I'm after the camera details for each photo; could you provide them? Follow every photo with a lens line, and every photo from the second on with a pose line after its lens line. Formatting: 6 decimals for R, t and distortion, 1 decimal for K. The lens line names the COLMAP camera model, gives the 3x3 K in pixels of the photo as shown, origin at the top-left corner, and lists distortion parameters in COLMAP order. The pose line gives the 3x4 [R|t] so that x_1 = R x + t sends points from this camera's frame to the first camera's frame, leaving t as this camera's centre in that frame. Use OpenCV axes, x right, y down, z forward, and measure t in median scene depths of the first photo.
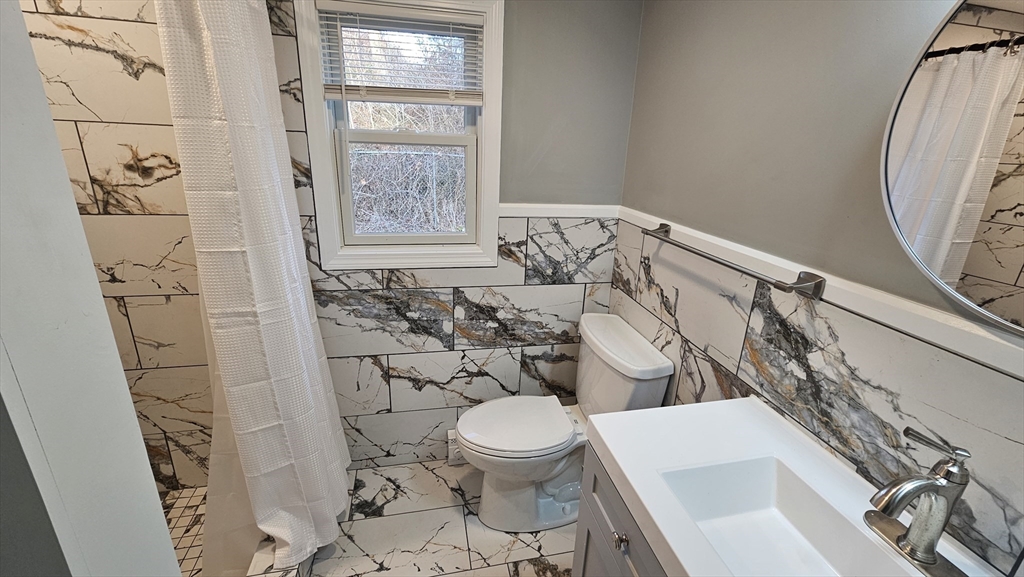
lens RADIAL K [[421.1, 0, 516.4], [0, 421.1, 284.6], [0, 0, 1]] dist [0.000059, -0.000021]
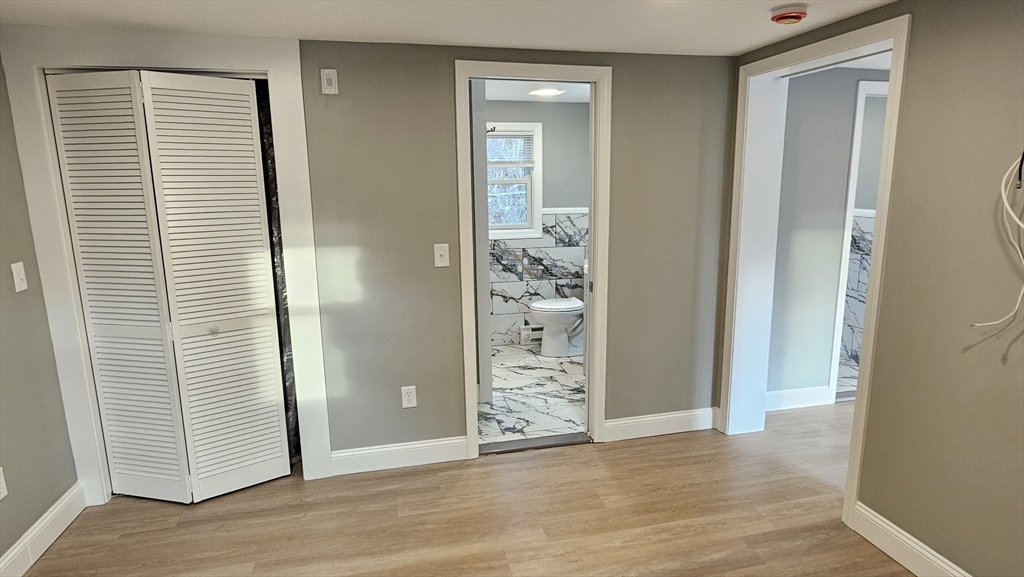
lens RADIAL K [[498.2, 0, 517.1], [0, 498.2, 284.5], [0, 0, 1]] dist [-0.004702, 0.000207]
pose [[0.998573, -0.053315, -0.003128, -0.179637], [0.052403, 0.989426, -0.135243, 0.528001], [0.010306, 0.134886, 0.990808, -1.474247]]
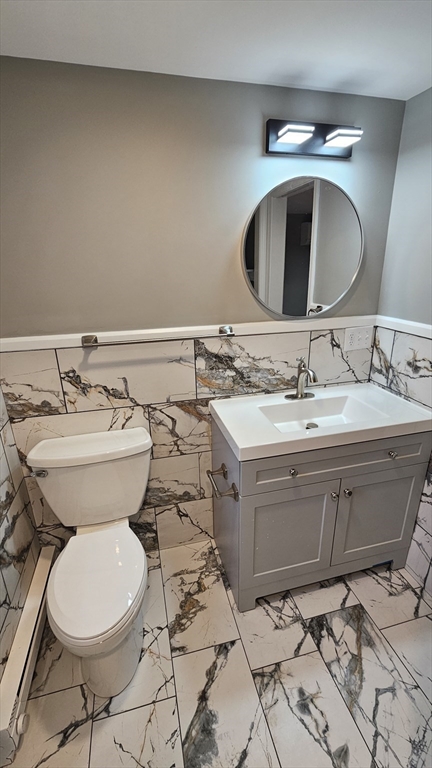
lens RADIAL K [[337.2, 0, 215.7], [0, 337.2, 392.0], [0, 0, 1]] dist [0.001361, 0.000522]
pose [[-0.019617, -0.384930, 0.922737, -0.500605], [0.339813, 0.865406, 0.368238, -0.196178], [-0.940288, 0.320782, 0.113828, 0.502708]]
